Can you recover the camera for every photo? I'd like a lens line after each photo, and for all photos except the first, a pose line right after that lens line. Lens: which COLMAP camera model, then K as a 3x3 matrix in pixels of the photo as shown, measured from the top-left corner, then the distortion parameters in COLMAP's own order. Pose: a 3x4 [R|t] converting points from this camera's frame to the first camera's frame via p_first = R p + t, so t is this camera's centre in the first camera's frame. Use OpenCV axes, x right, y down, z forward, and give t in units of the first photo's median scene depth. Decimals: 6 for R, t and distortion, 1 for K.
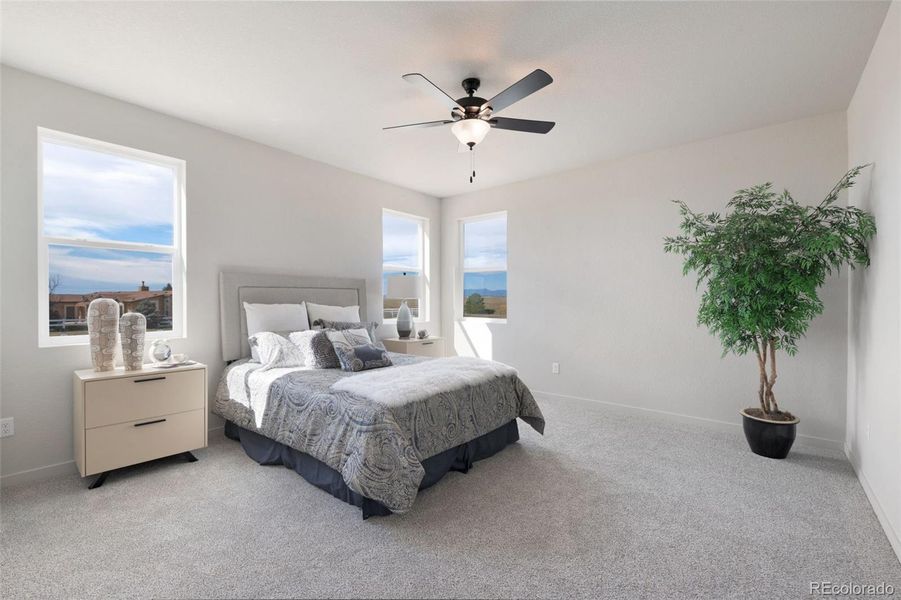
lens RADIAL K [[389.3, 0, 445.5], [0, 389.3, 297.9], [0, 0, 1]] dist [-0.000546, -0.000132]
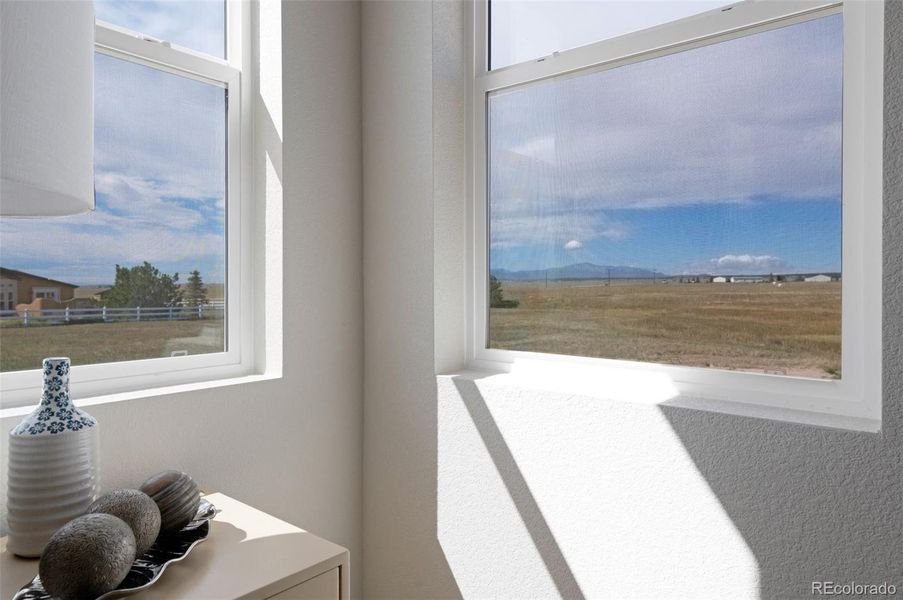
lens RADIAL K [[590.6, 0, 455.0], [0, 590.6, 296.1], [0, 0, 1]] dist [0.001126, 0.000201]
pose [[0.999669, 0.004855, 0.025277, 0.024654], [-0.005421, 0.999735, 0.022353, 0.019428], [-0.025162, -0.022482, 0.999431, 0.744758]]
